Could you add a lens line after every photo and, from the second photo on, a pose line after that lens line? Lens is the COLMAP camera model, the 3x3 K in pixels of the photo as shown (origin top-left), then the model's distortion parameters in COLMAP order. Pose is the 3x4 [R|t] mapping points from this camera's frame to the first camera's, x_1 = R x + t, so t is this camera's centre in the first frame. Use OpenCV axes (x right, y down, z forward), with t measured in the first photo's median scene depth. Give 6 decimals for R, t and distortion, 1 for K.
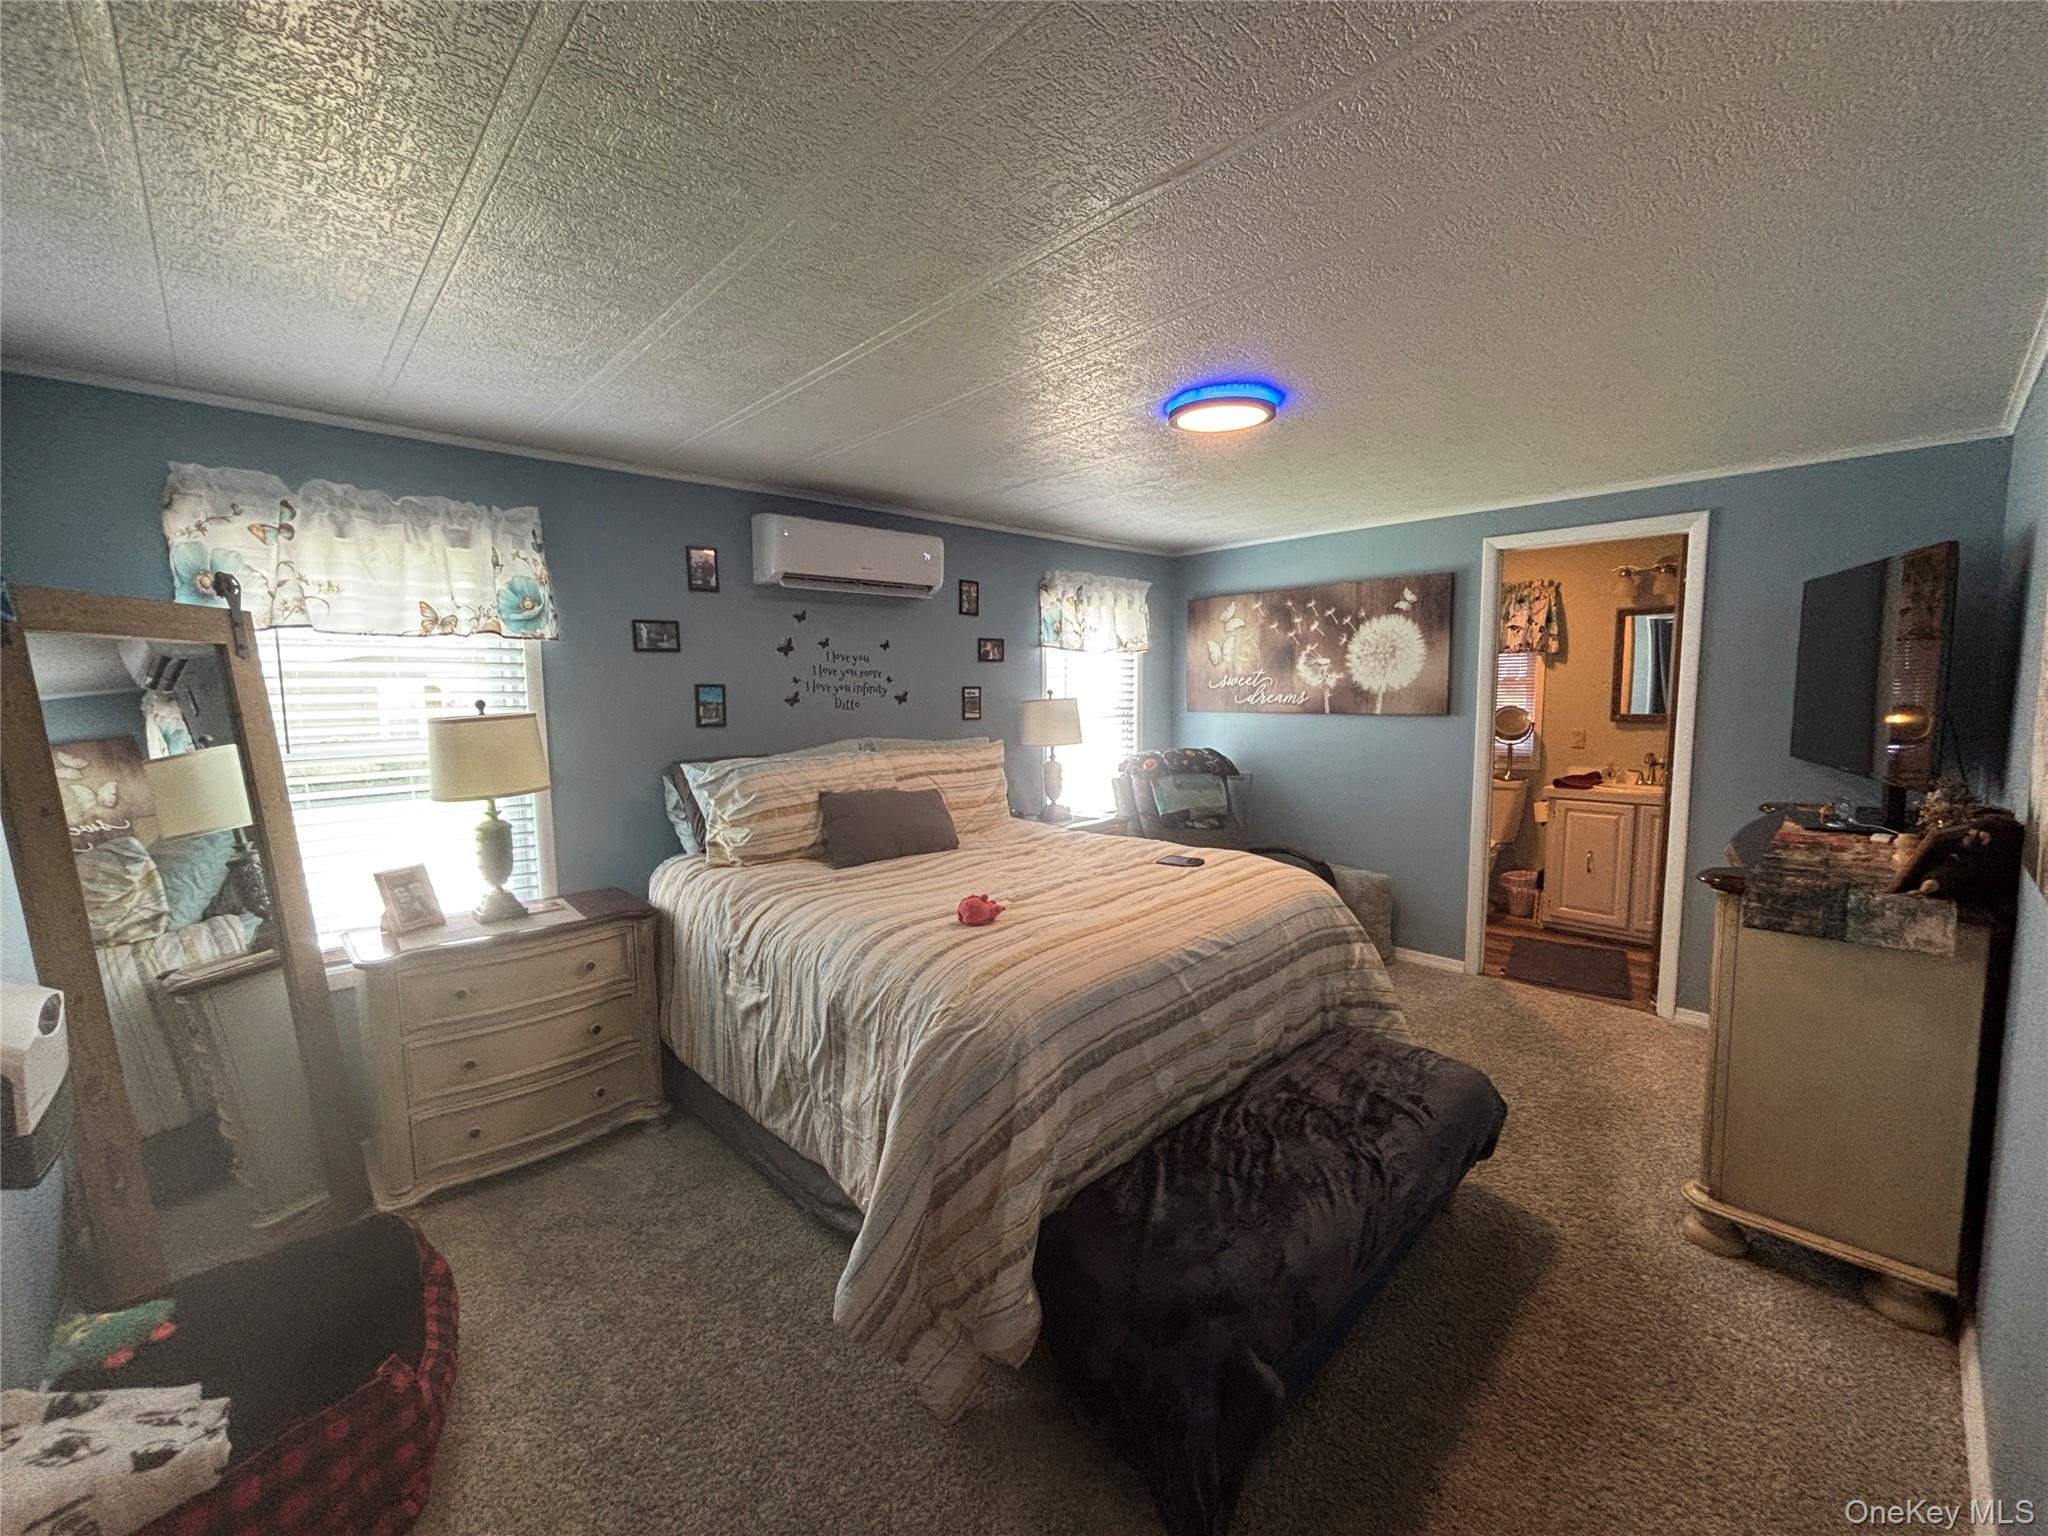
lens RADIAL K [[830.0, 0, 1034.5], [0, 830.0, 765.6], [0, 0, 1]] dist [-0.000474, 0.000461]
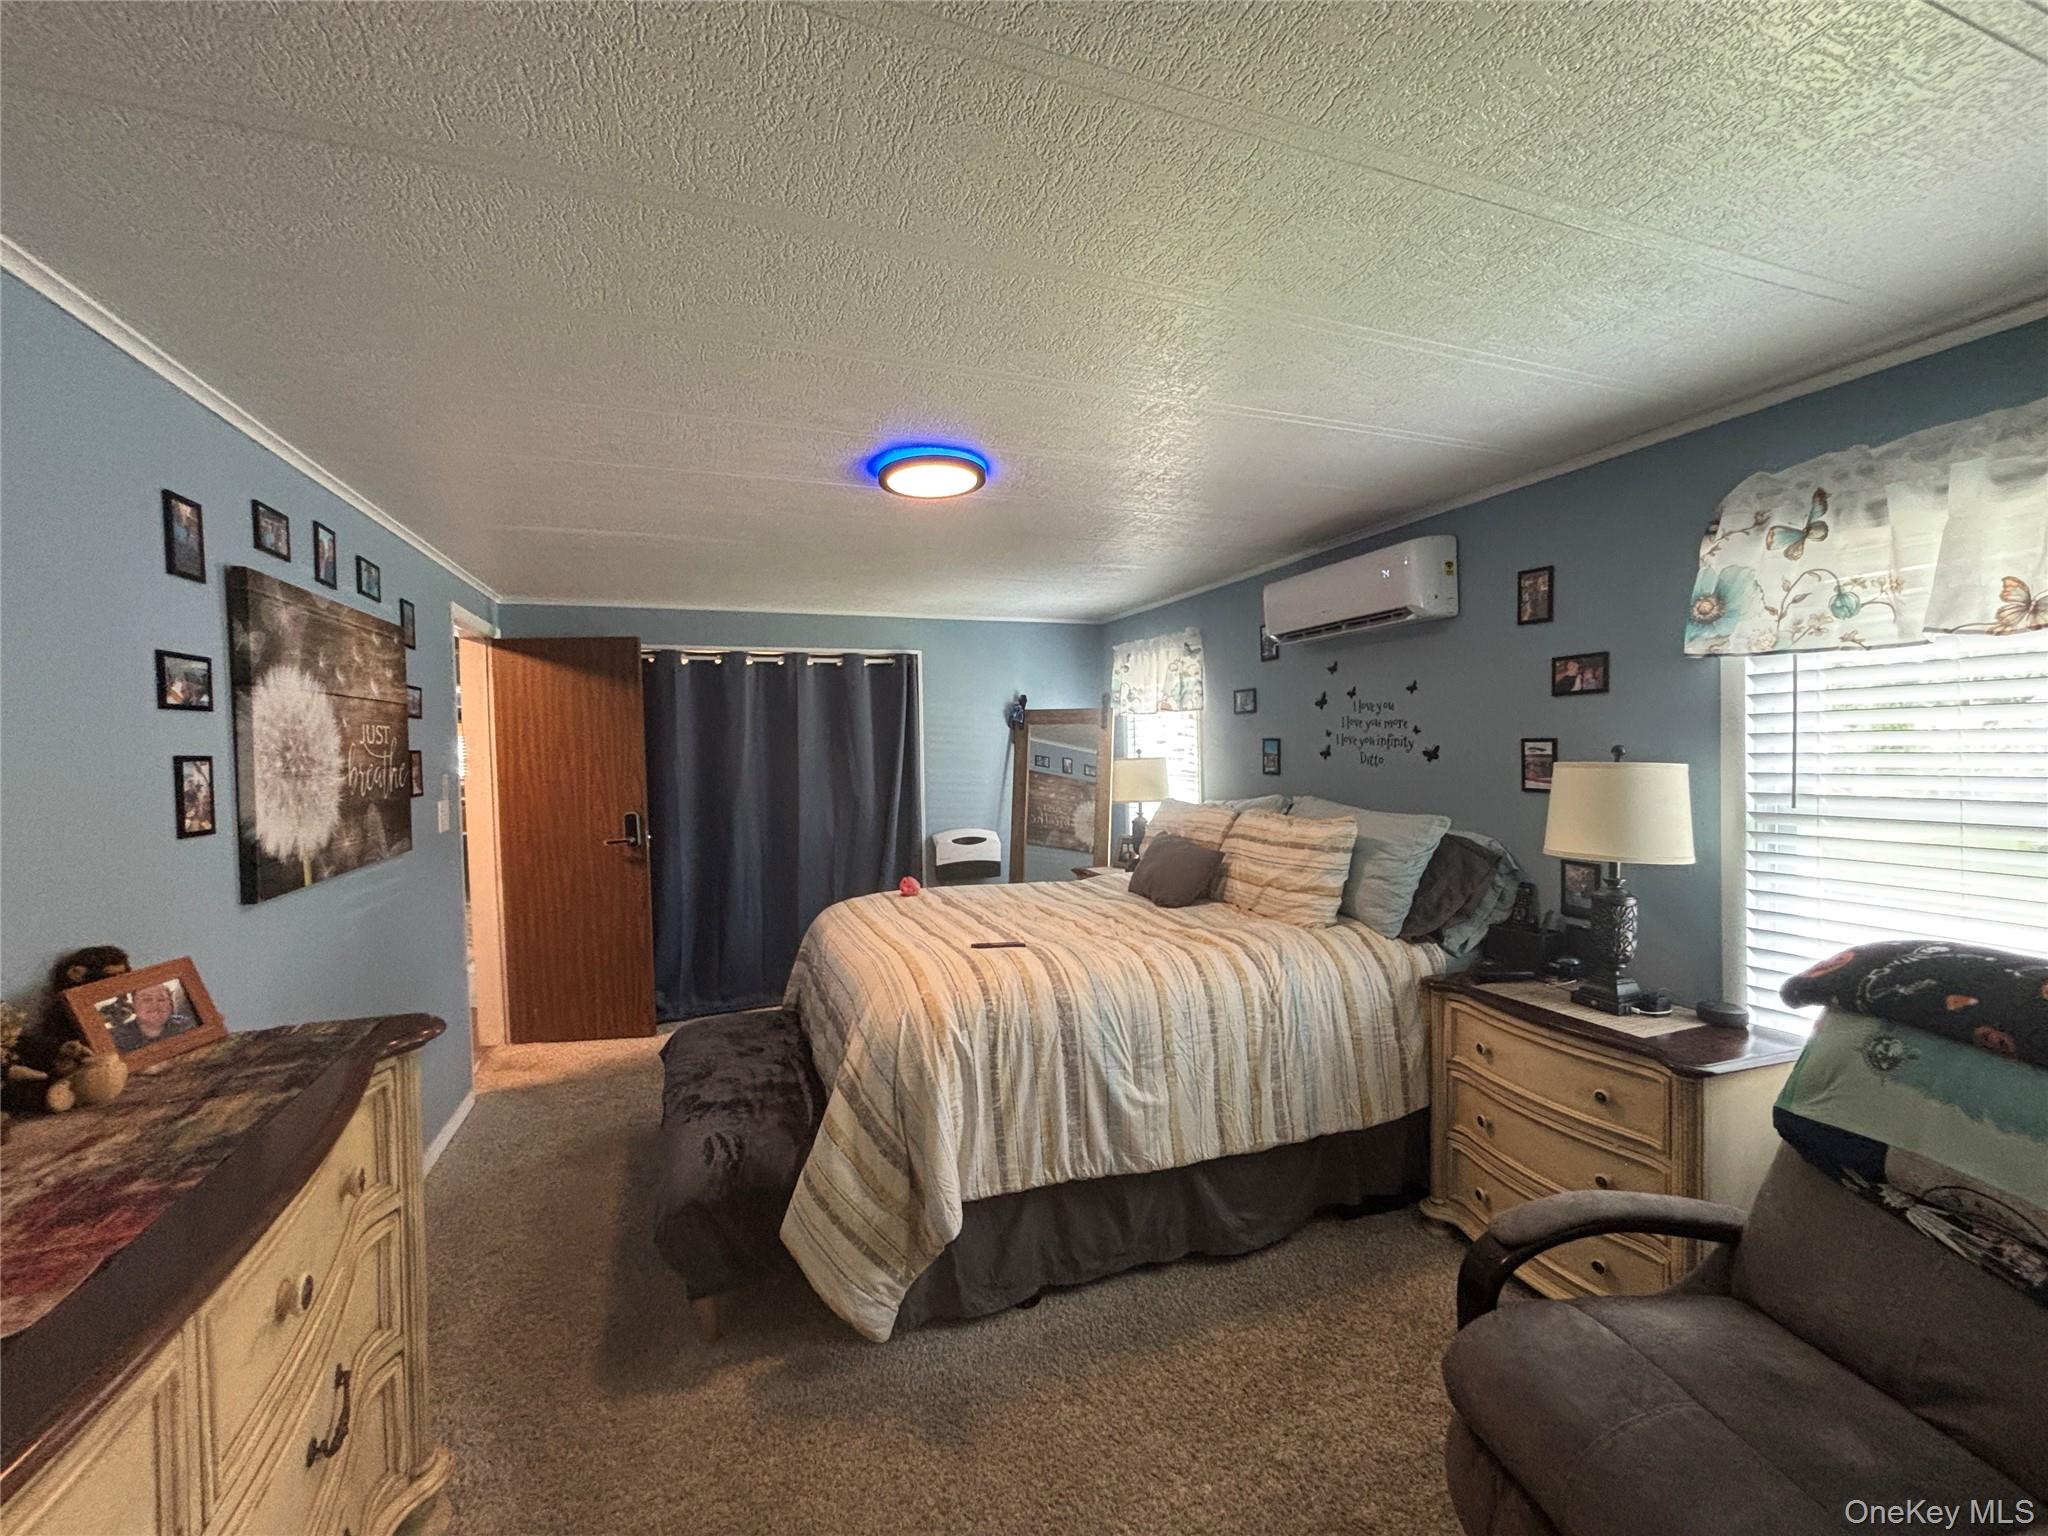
lens RADIAL K [[830.0, 0, 1020.1], [0, 830.0, 766.4], [0, 0, 1]] dist [-0.000474, 0.000461]
pose [[-0.400436, 0.043508, -0.915291, 0.860544], [-0.064324, 0.995073, 0.075442, -0.129010], [0.914064, 0.089085, -0.395664, 1.192938]]
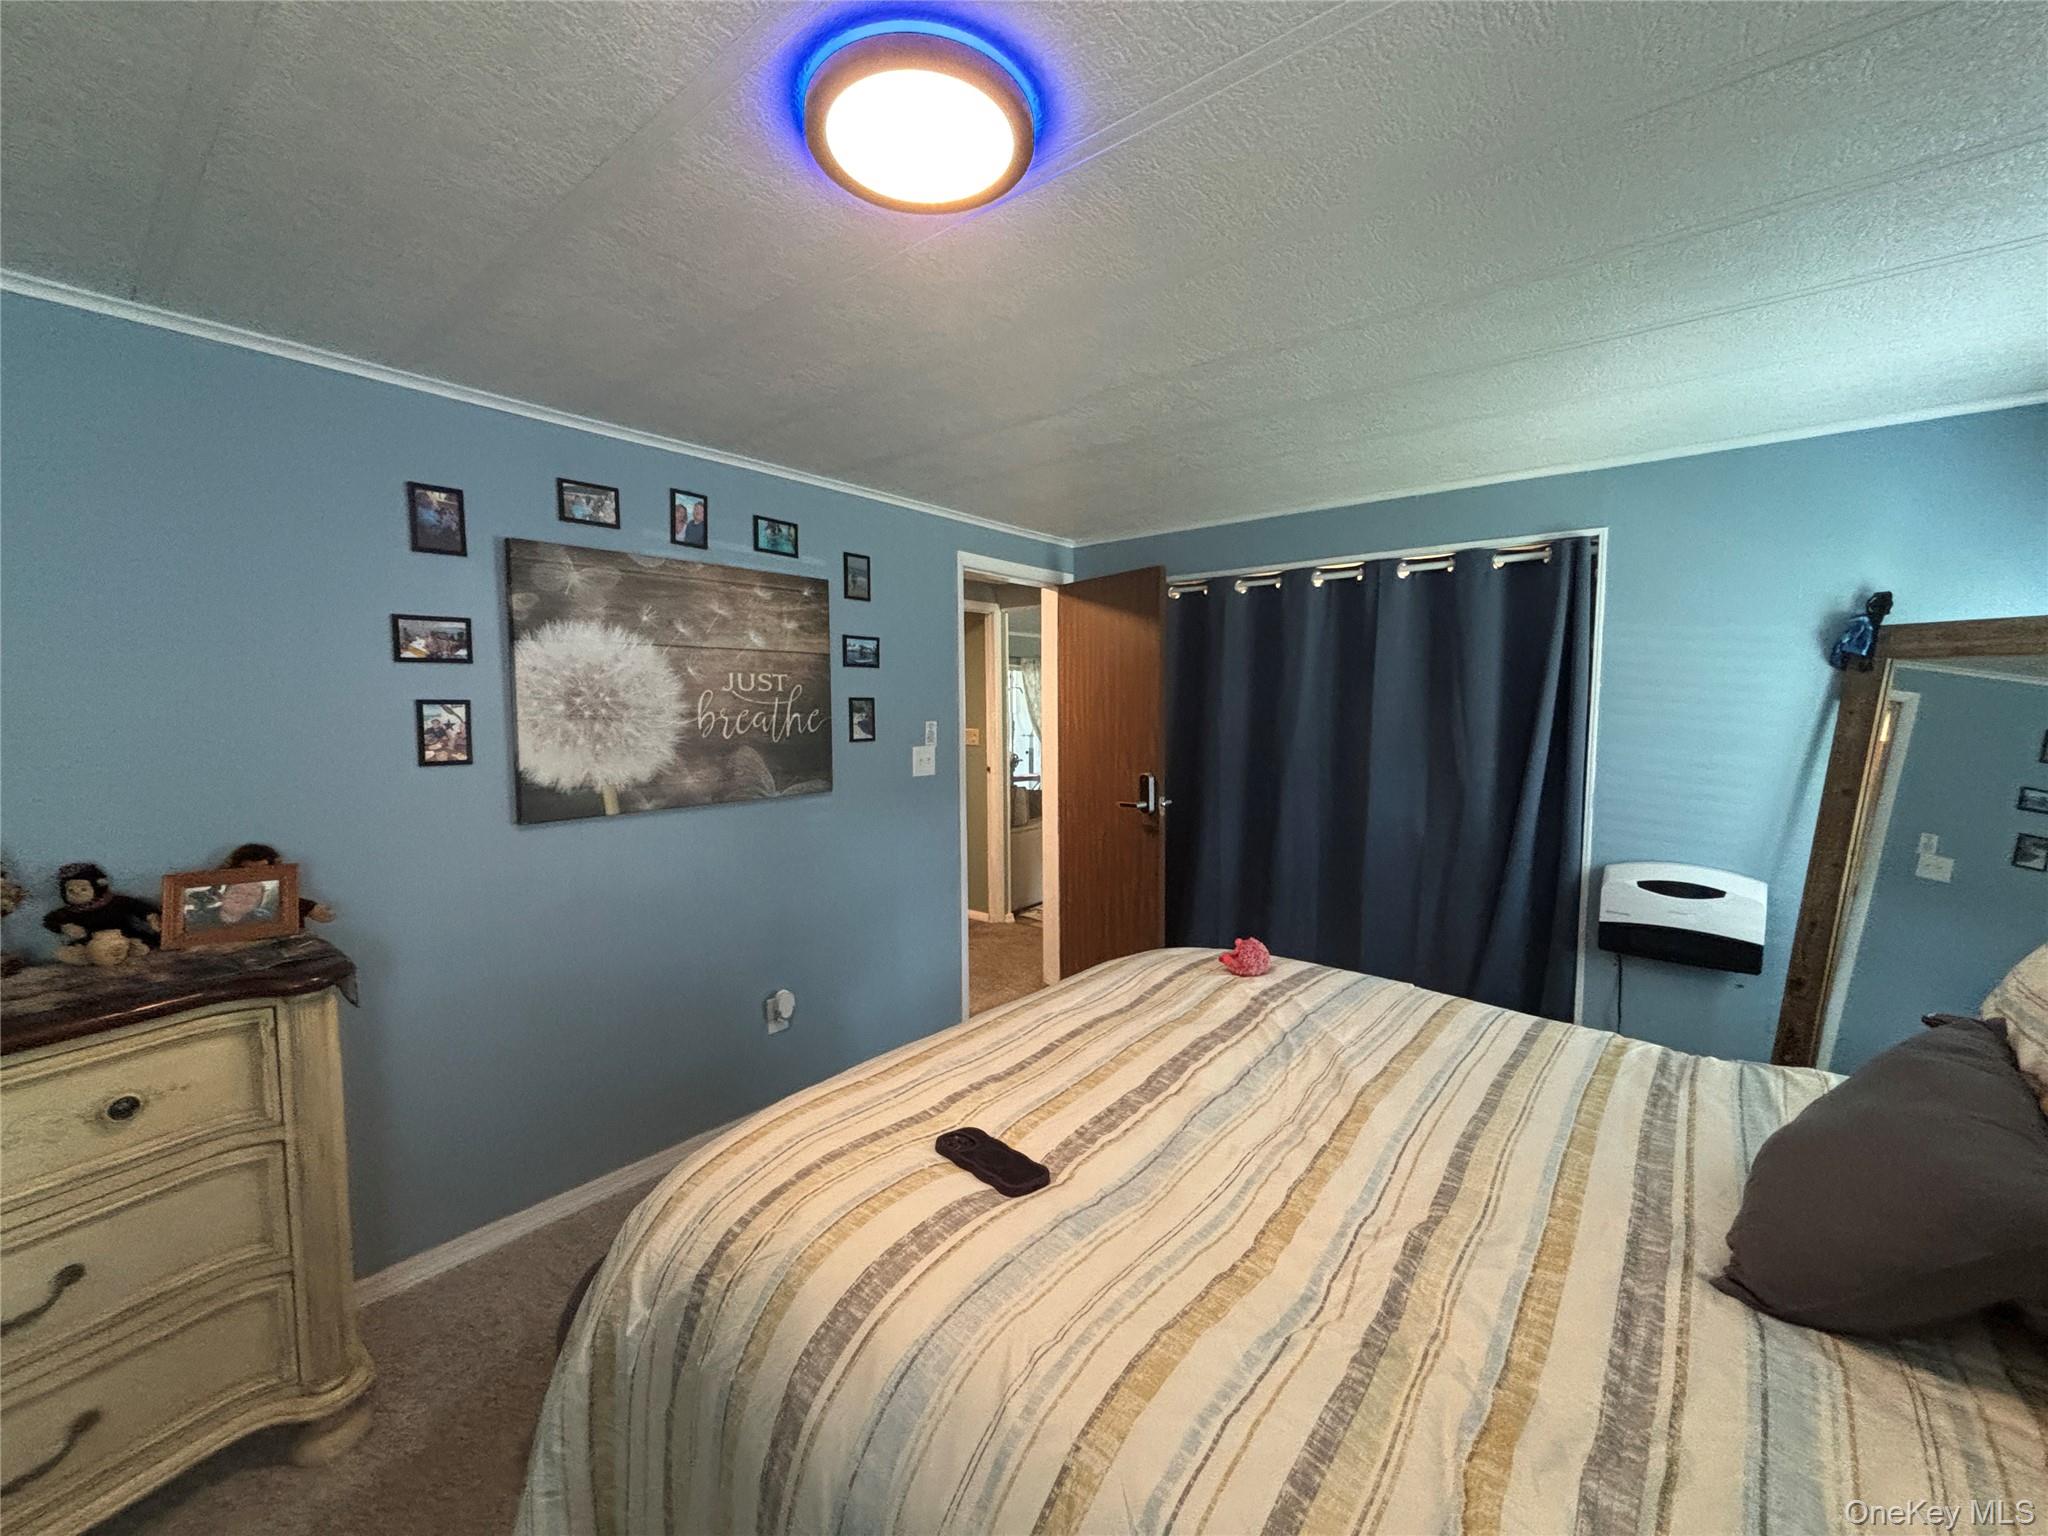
lens RADIAL K [[830.0, 0, 1014.4], [0, 830.0, 765.3], [0, 0, 1]] dist [-0.000474, 0.000461]
pose [[-0.993887, 0.018999, -0.108751, 0.181543], [-0.000194, 0.984778, 0.173819, -0.123951], [0.110398, 0.172777, -0.978754, 1.194276]]
